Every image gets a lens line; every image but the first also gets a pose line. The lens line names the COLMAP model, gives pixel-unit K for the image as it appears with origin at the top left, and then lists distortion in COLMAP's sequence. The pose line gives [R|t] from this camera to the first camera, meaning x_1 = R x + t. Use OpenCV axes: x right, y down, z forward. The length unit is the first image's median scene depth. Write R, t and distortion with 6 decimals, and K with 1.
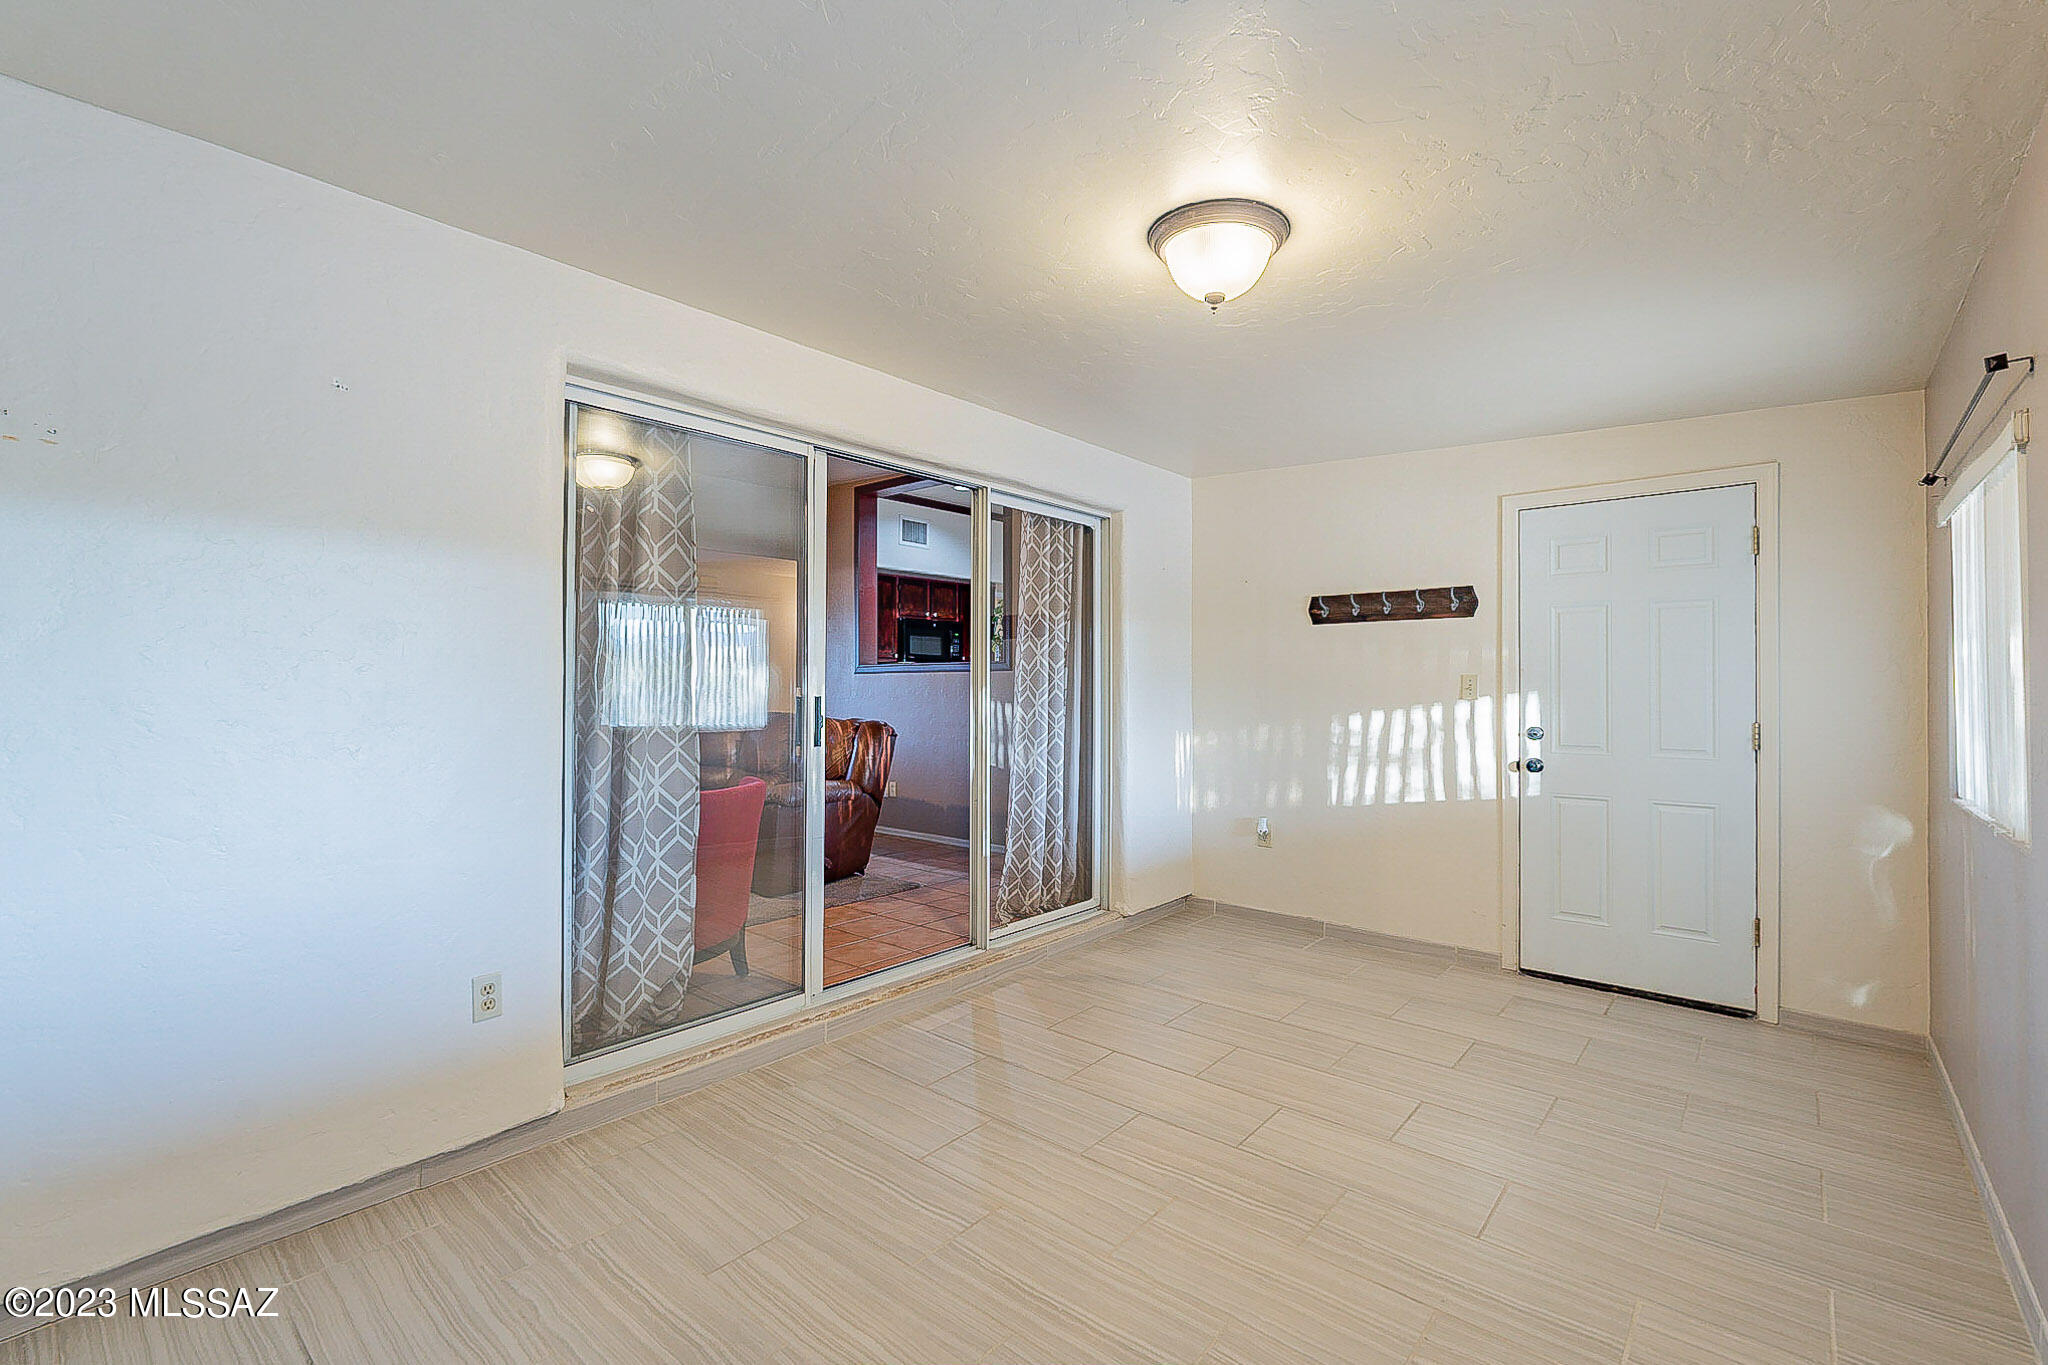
lens RADIAL K [[905.4, 0, 1020.2], [0, 905.4, 666.8], [0, 0, 1]] dist [-0.004898, 0.000646]
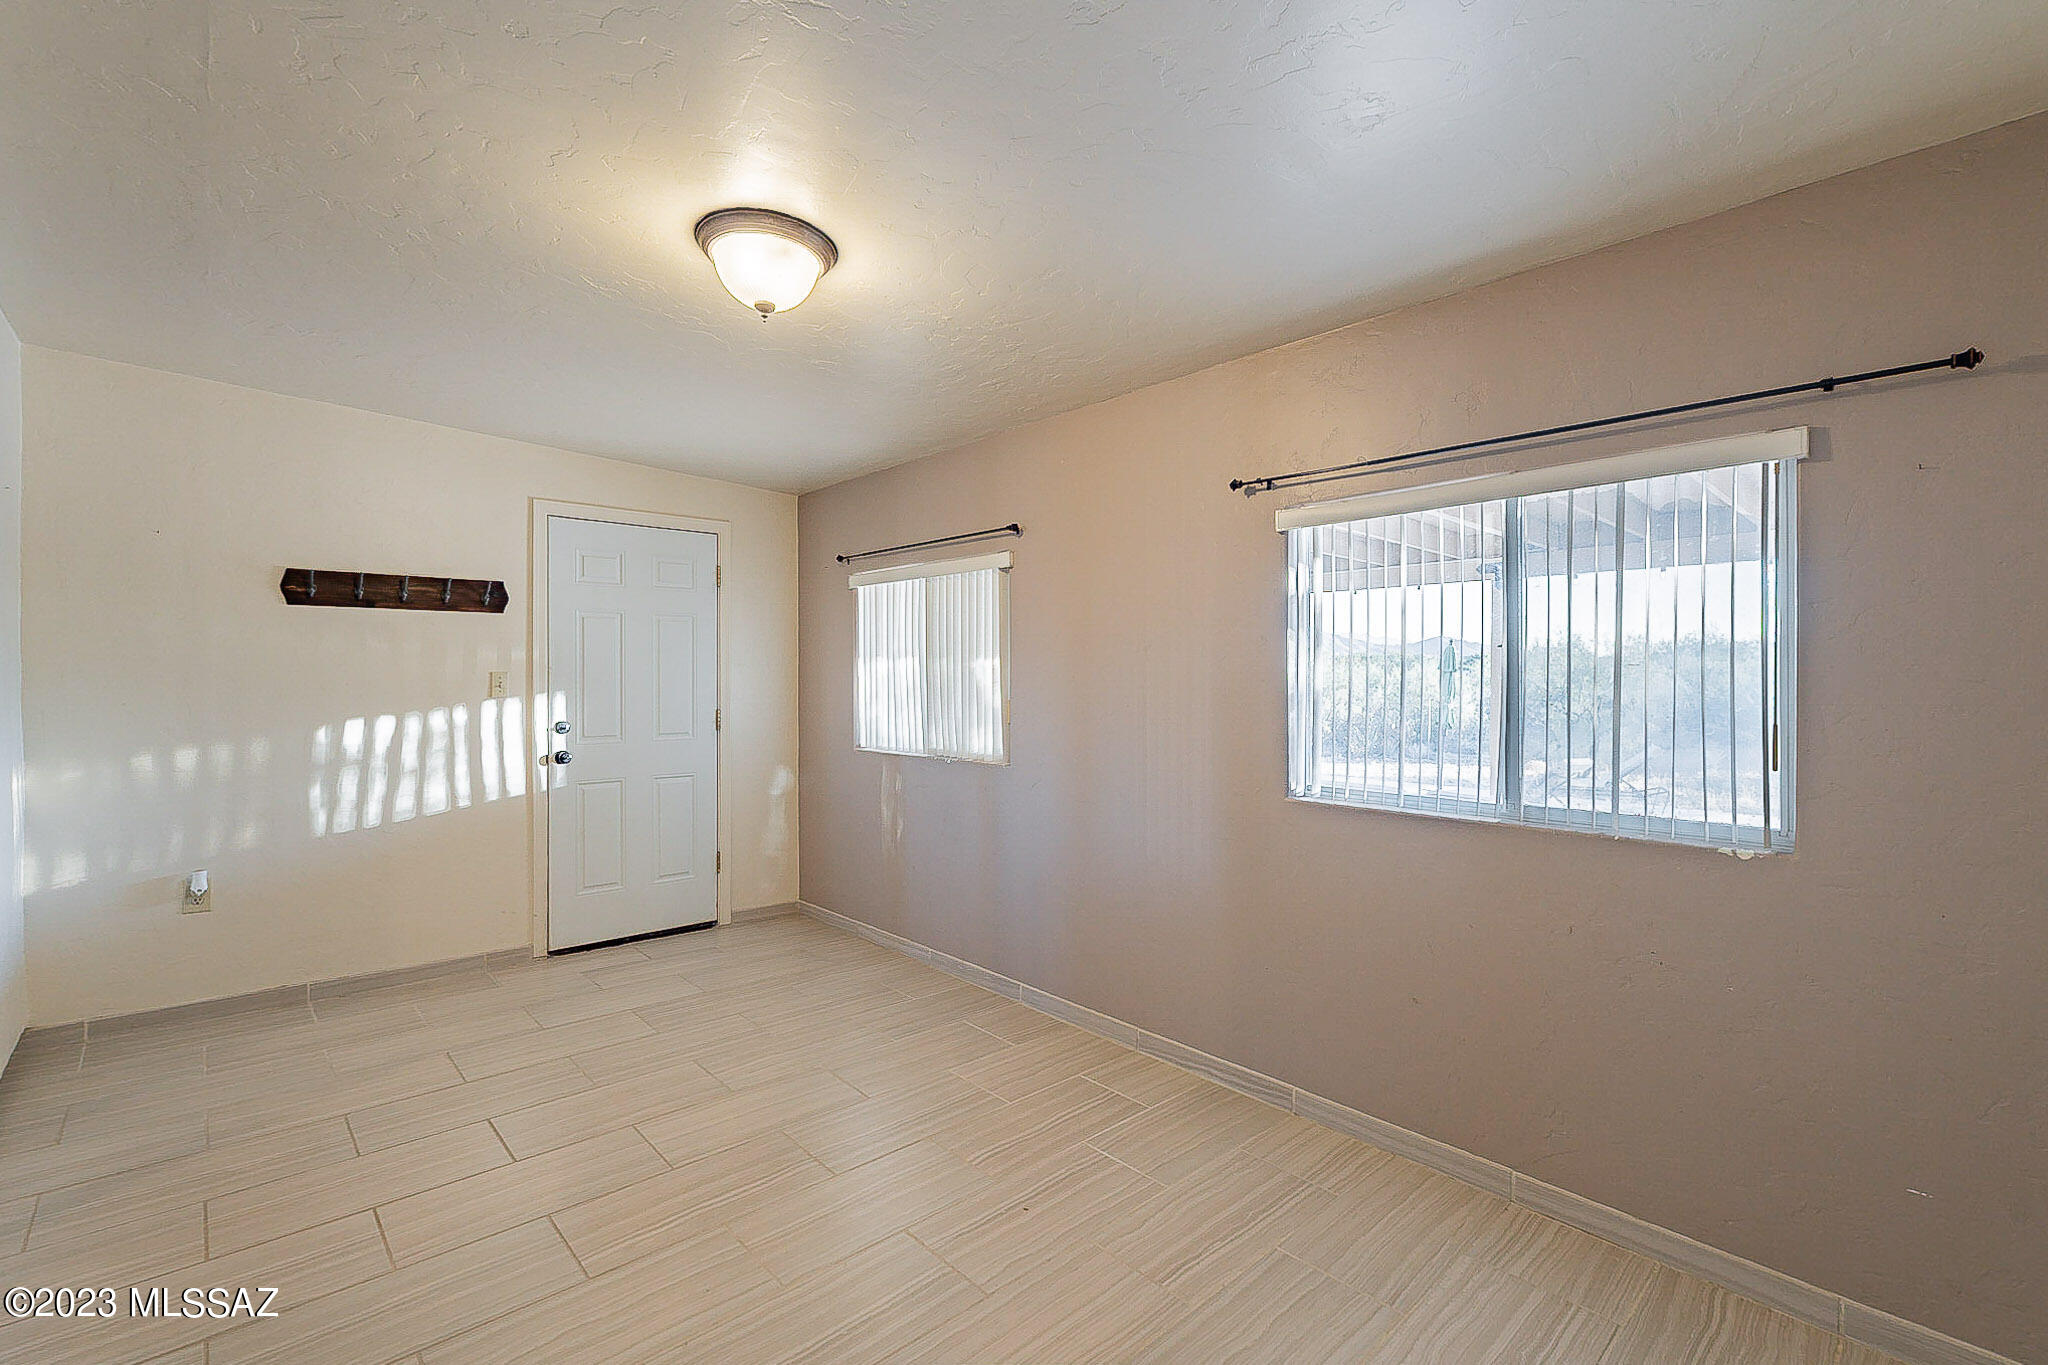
lens RADIAL K [[905.4, 0, 1019.8], [0, 905.4, 690.3], [0, 0, 1]] dist [-0.004898, 0.000646]
pose [[0.120593, -0.019917, 0.992502, -0.409003], [-0.017923, 0.999592, 0.022237, -0.004435], [-0.992540, -0.020470, 0.120187, 0.325028]]
